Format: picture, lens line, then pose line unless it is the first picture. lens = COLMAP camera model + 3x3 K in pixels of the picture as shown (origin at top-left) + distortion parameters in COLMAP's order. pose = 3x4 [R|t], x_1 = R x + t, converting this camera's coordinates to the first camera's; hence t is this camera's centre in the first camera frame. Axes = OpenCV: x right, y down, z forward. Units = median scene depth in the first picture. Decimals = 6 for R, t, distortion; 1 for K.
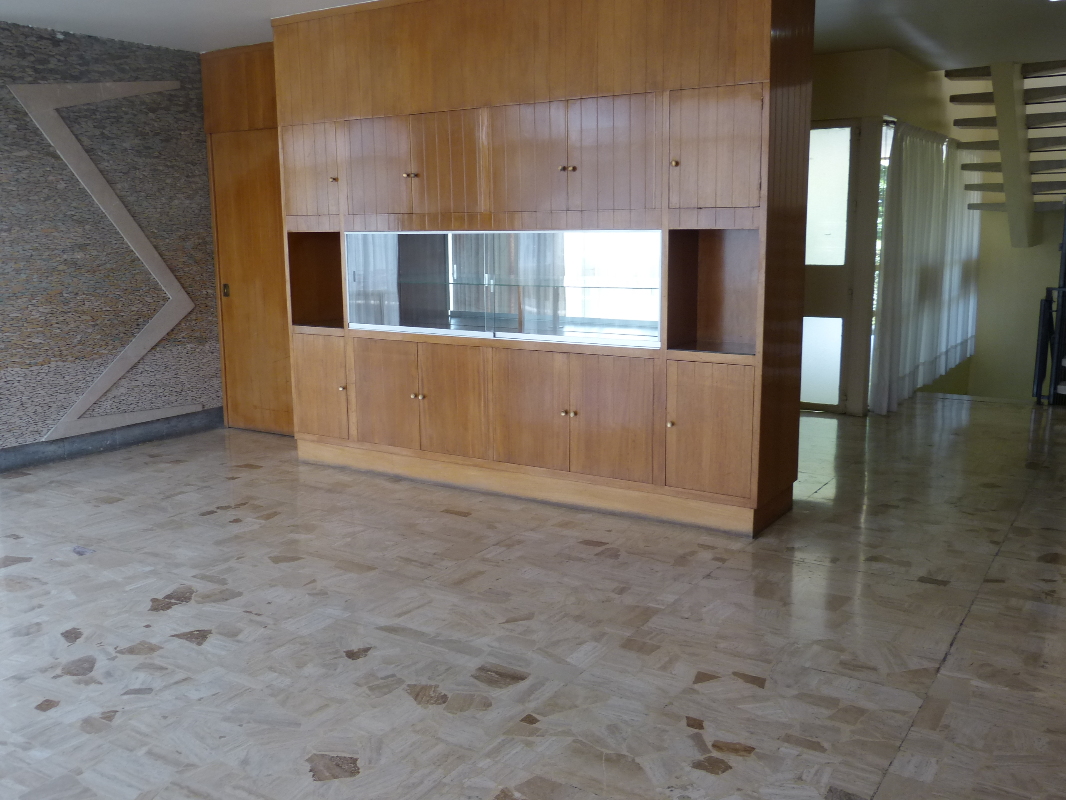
lens RADIAL K [[993.8, 0, 531.5], [0, 993.8, 399.2], [0, 0, 1]] dist [-0.009073, 0.000000]
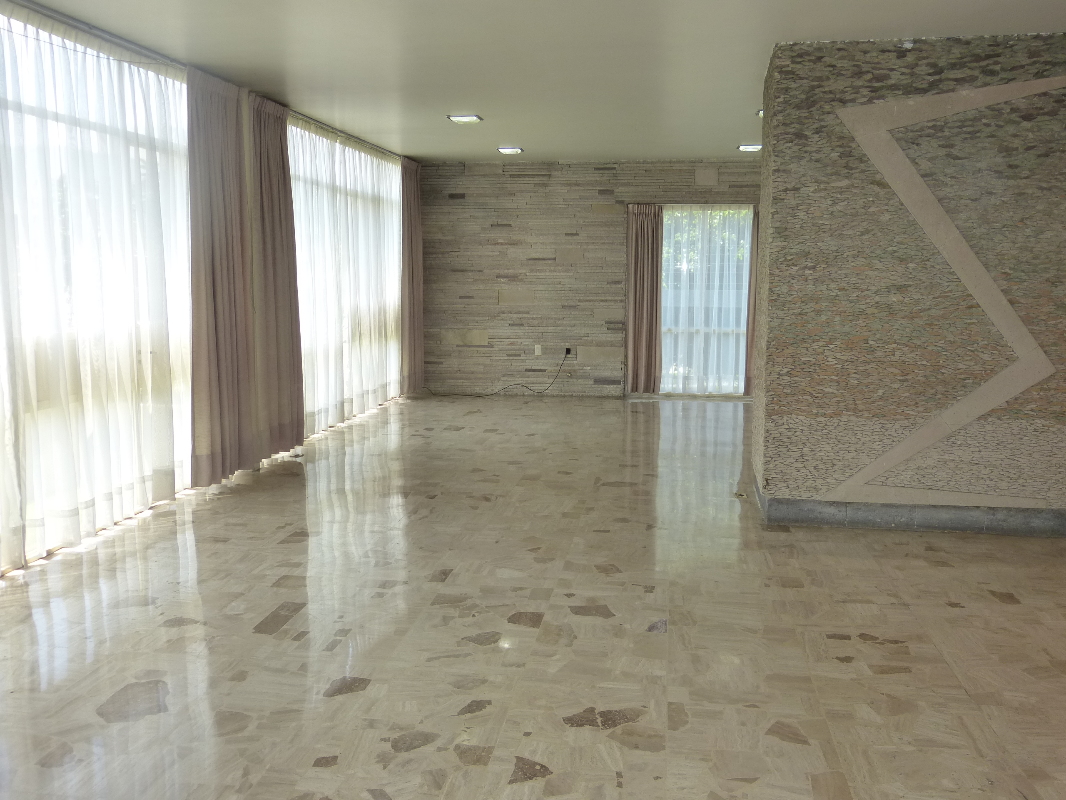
lens RADIAL K [[993.8, 0, 533.3], [0, 993.8, 400.7], [0, 0, 1]] dist [-0.009073, 0.000000]
pose [[0.410530, 0.129578, -0.902593, 0.207866], [-0.163946, 0.984210, 0.066727, -0.065420], [0.896988, 0.120583, 0.425291, 0.375270]]
